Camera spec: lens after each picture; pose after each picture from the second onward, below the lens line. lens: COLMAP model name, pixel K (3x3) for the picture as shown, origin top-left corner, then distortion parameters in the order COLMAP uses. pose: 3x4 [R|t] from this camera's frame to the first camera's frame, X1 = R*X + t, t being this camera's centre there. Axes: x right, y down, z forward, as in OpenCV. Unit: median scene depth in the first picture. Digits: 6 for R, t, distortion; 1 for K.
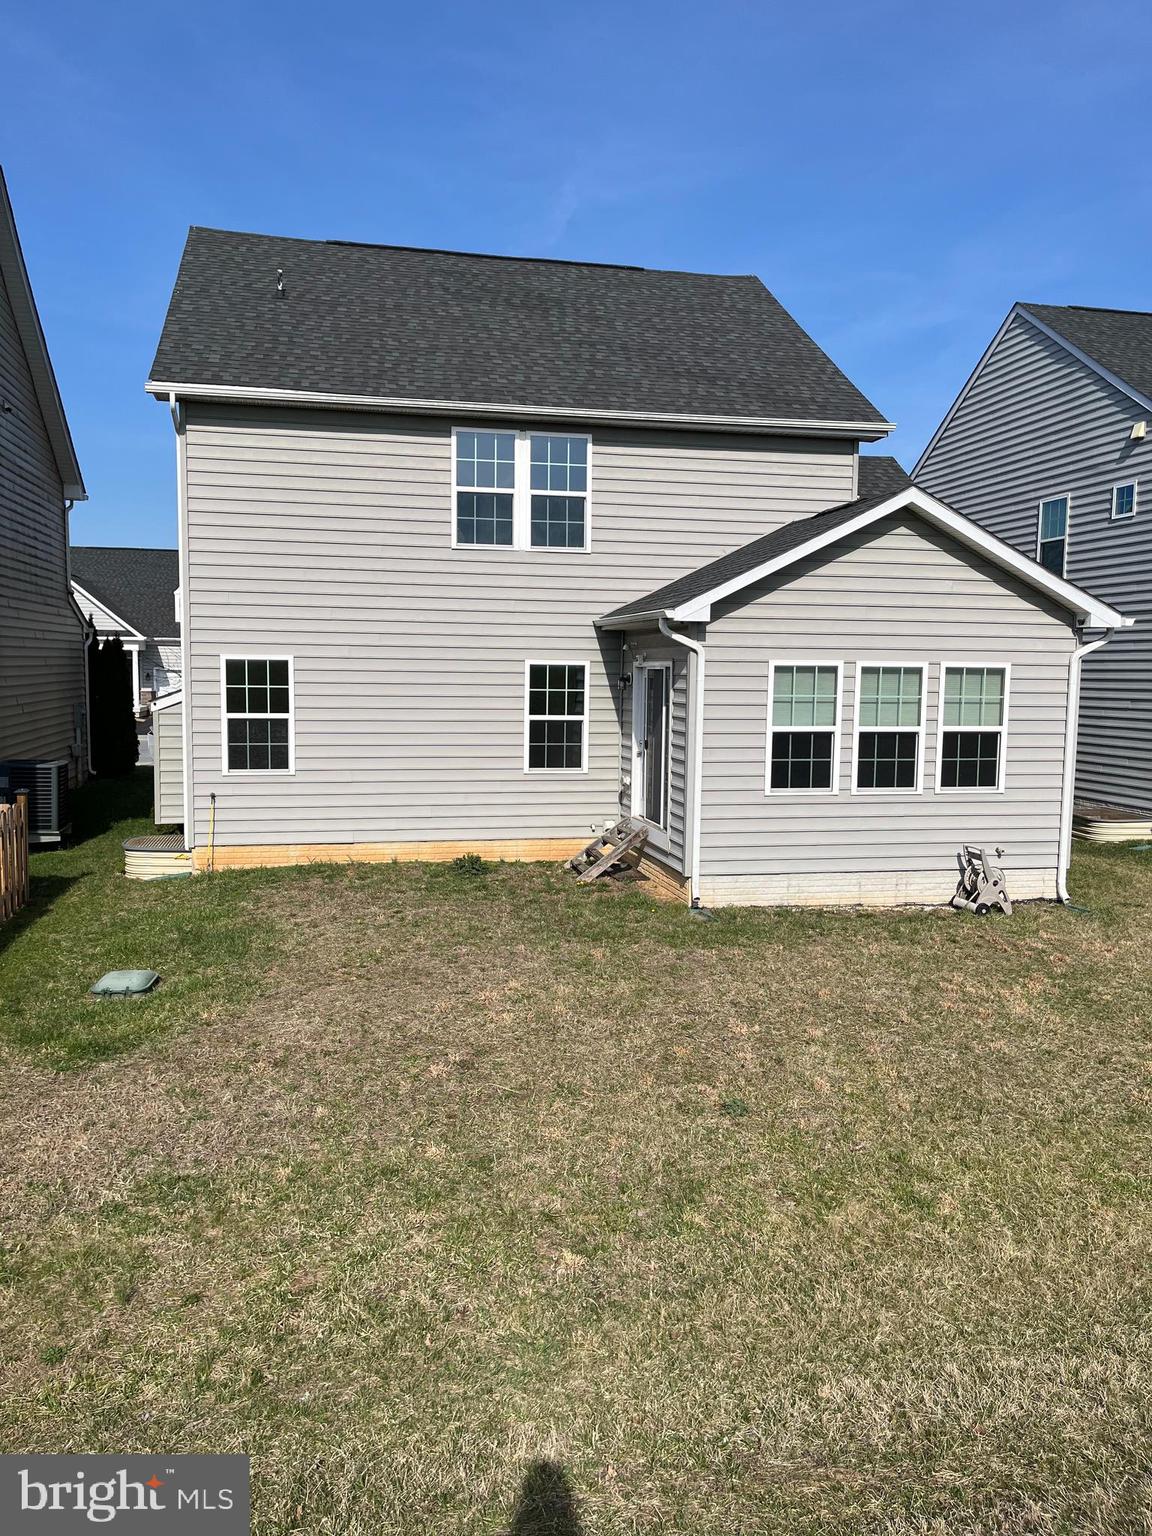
lens RADIAL K [[1163.9, 0, 576.0], [0, 1163.9, 768.0], [0, 0, 1]] dist [0.042780, -0.052360]
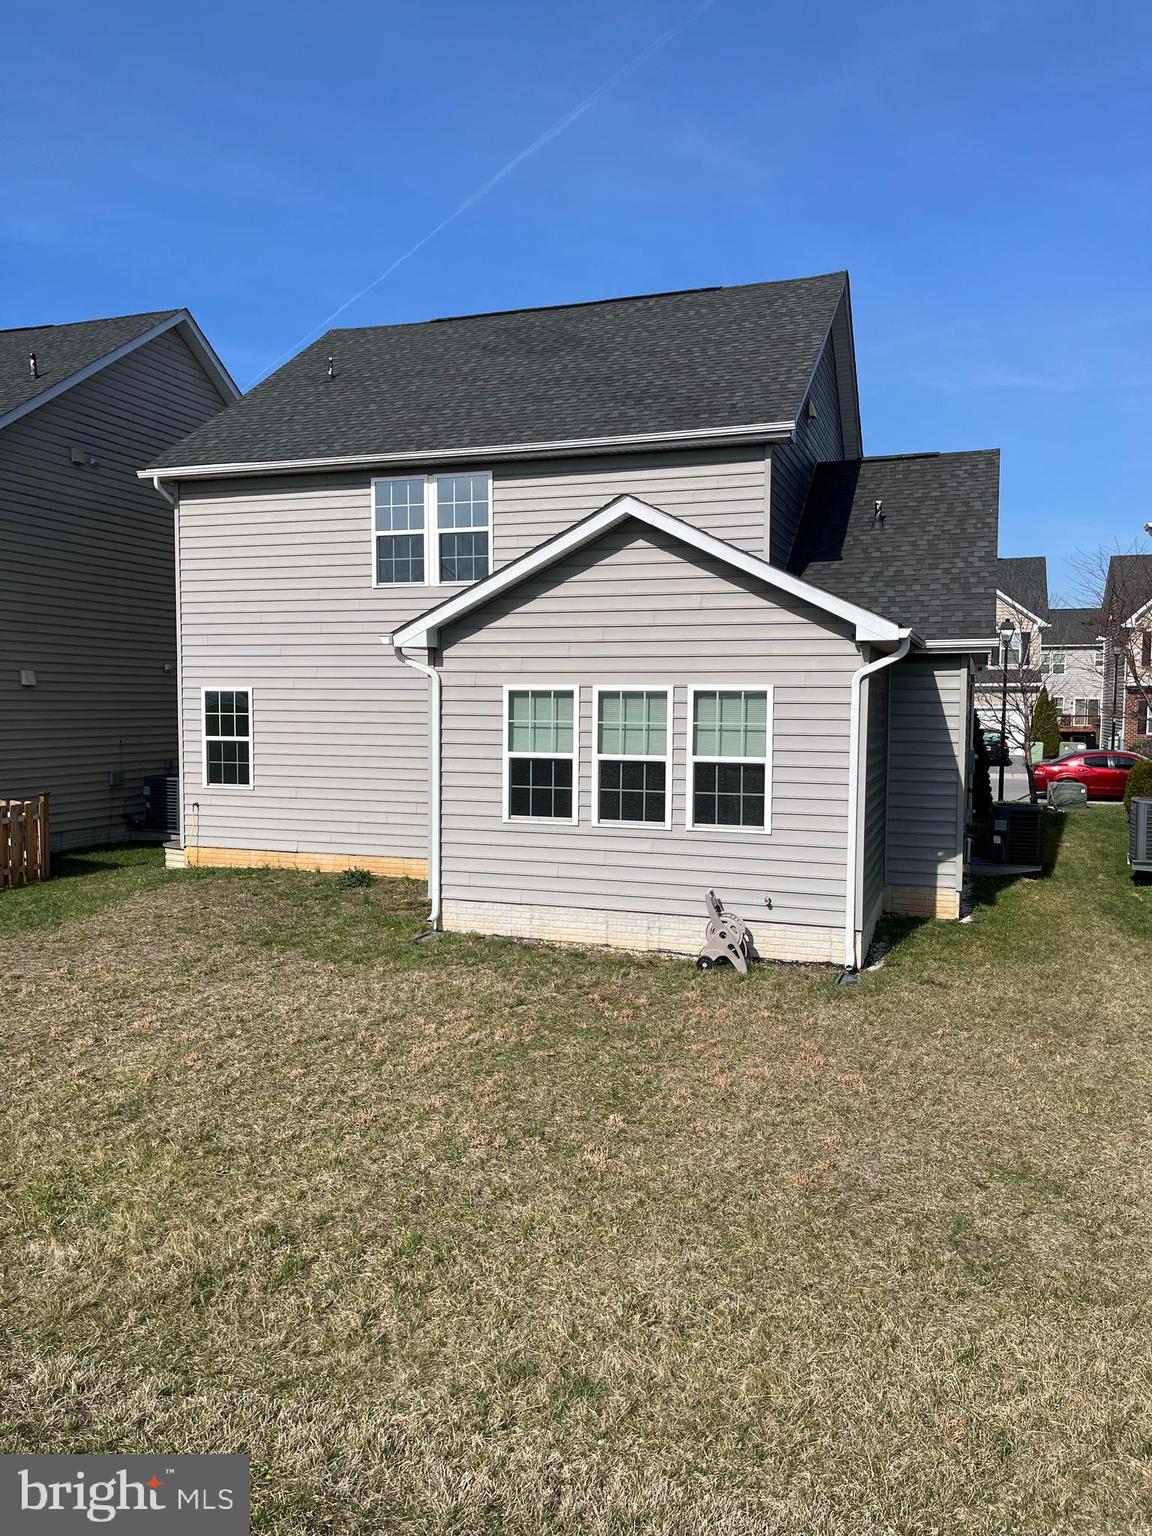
lens RADIAL K [[1163.9, 0, 576.0], [0, 1163.9, 768.0], [0, 0, 1]] dist [0.042780, -0.052360]
pose [[0.857140, 0.022259, -0.514602, 0.672560], [-0.038985, 0.999004, -0.021724, -0.003201], [0.513606, 0.038683, 0.857154, 0.177077]]
